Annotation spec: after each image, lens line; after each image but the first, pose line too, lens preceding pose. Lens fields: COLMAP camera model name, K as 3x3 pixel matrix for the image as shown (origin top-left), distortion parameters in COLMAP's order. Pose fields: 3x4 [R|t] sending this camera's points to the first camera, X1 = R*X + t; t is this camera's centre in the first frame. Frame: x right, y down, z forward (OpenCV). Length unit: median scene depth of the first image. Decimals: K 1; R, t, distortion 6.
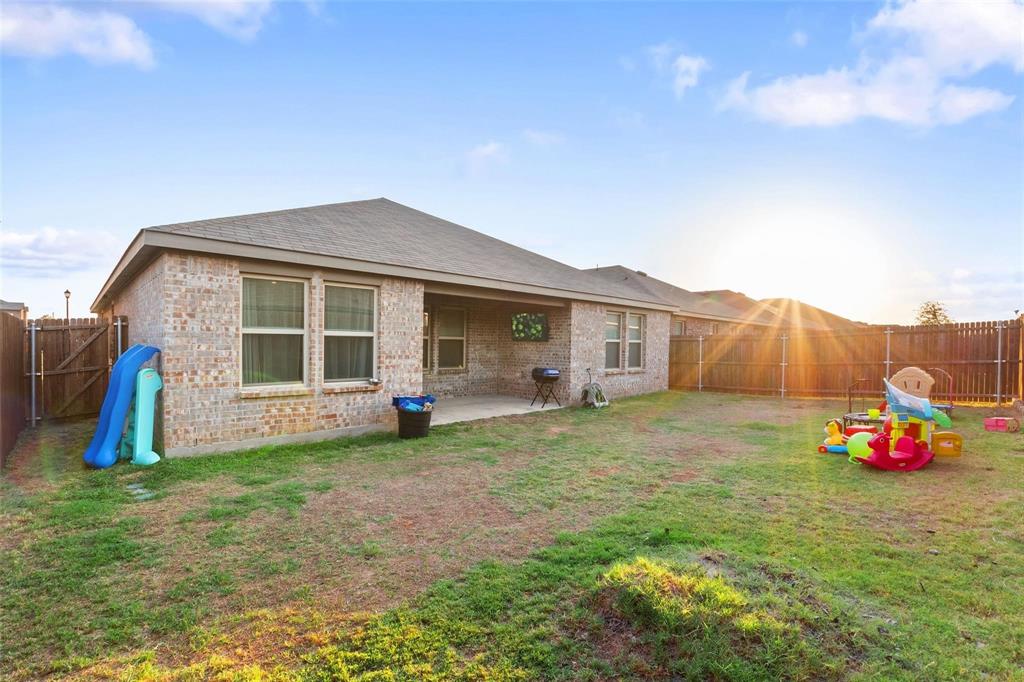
lens RADIAL K [[470.2, 0, 509.1], [0, 470.2, 359.2], [0, 0, 1]] dist [-0.009362, 0.000345]
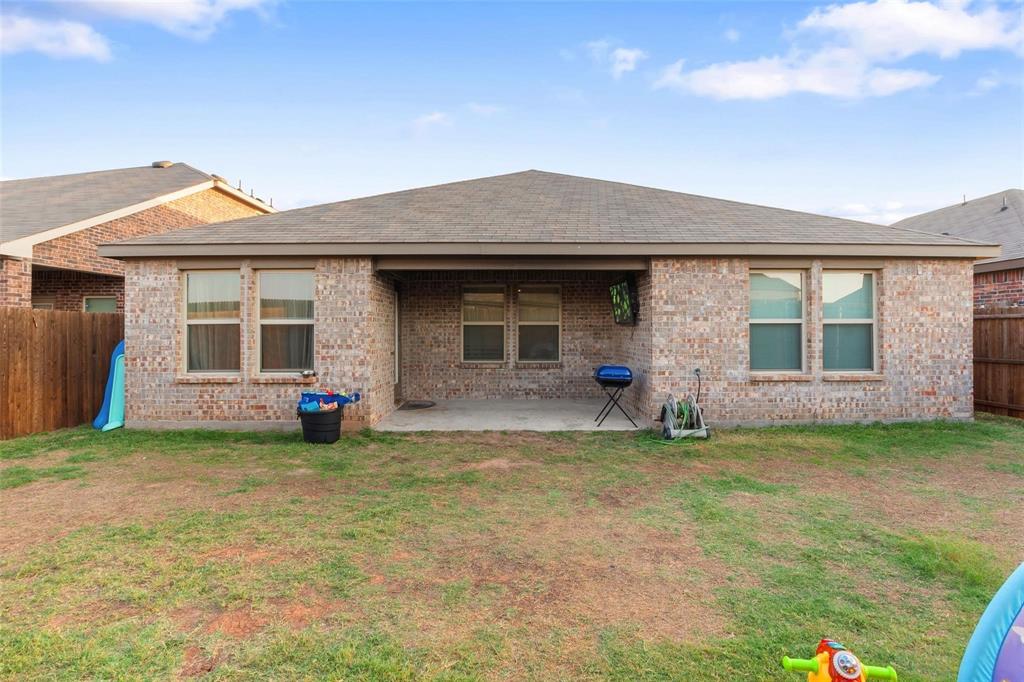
lens RADIAL K [[478.1, 0, 511.6], [0, 478.1, 335.6], [0, 0, 1]] dist [-0.019422, -0.000052]
pose [[0.711301, -0.006958, -0.702853, 0.643569], [-0.010731, 0.999727, -0.020758, -0.011303], [0.702805, 0.022307, 0.711032, 0.622693]]
